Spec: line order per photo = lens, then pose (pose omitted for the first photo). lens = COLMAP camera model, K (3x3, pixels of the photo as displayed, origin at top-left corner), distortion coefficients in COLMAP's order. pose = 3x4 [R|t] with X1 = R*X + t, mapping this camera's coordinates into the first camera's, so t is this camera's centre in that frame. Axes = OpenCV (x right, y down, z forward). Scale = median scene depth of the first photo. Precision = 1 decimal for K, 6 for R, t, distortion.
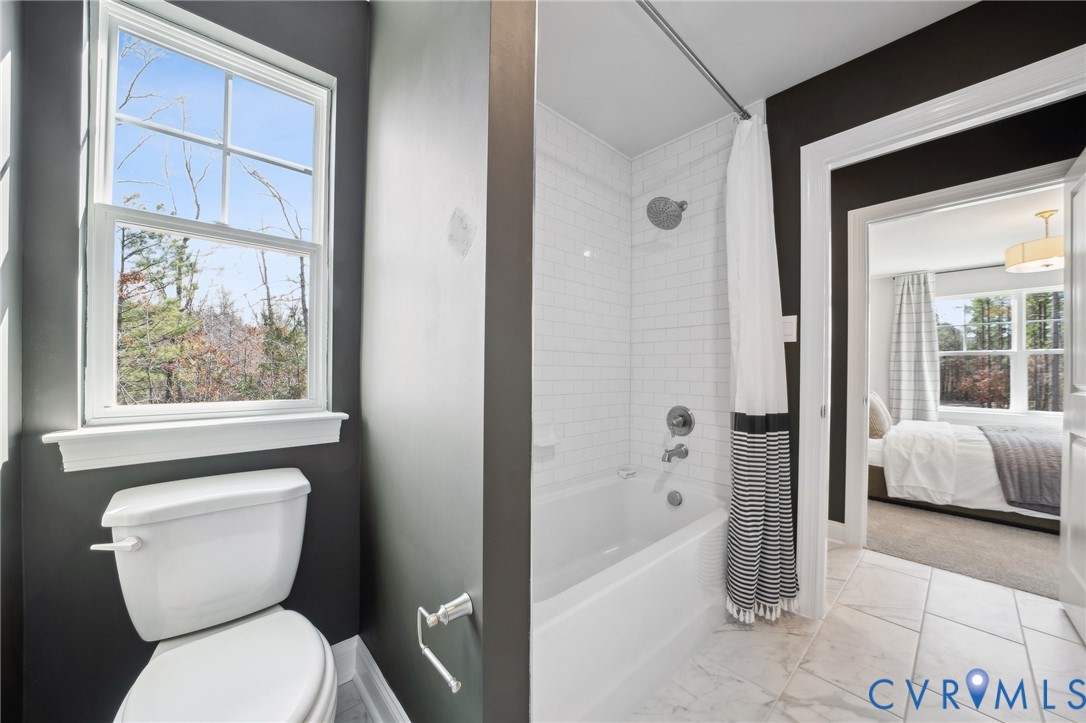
lens RADIAL K [[382.0, 0, 541.4], [0, 382.0, 372.1], [0, 0, 1]] dist [-0.017299, 0.000237]
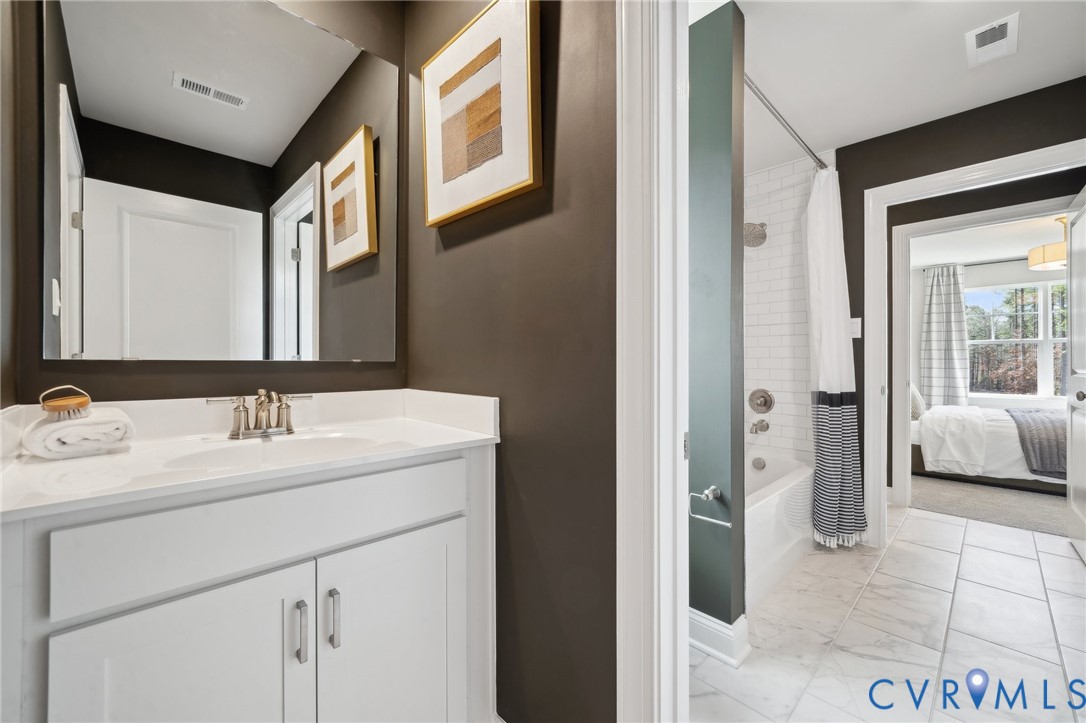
lens RADIAL K [[426.5, 0, 543.0], [0, 426.5, 361.5], [0, 0, 1]] dist [0.000341, -0.000048]
pose [[0.999452, -0.007594, 0.032223, -0.319504], [0.007732, 0.999961, -0.004157, 0.000158], [-0.032190, 0.004404, 0.999472, -0.296242]]
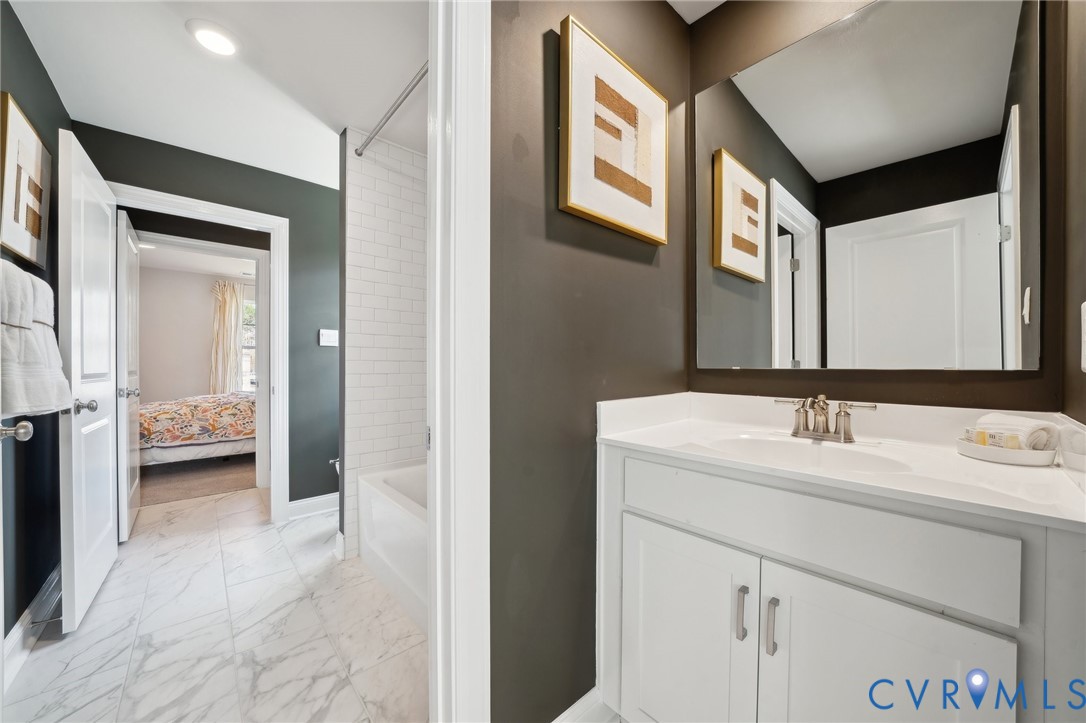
lens RADIAL K [[387.4, 0, 538.2], [0, 387.4, 371.1], [0, 0, 1]] dist [0.000011, 0.000079]
pose [[0.001031, 0.000957, -0.999999, 0.824536], [-0.010226, 0.999947, 0.000946, 0.004670], [0.999947, 0.010225, 0.001040, 0.729539]]
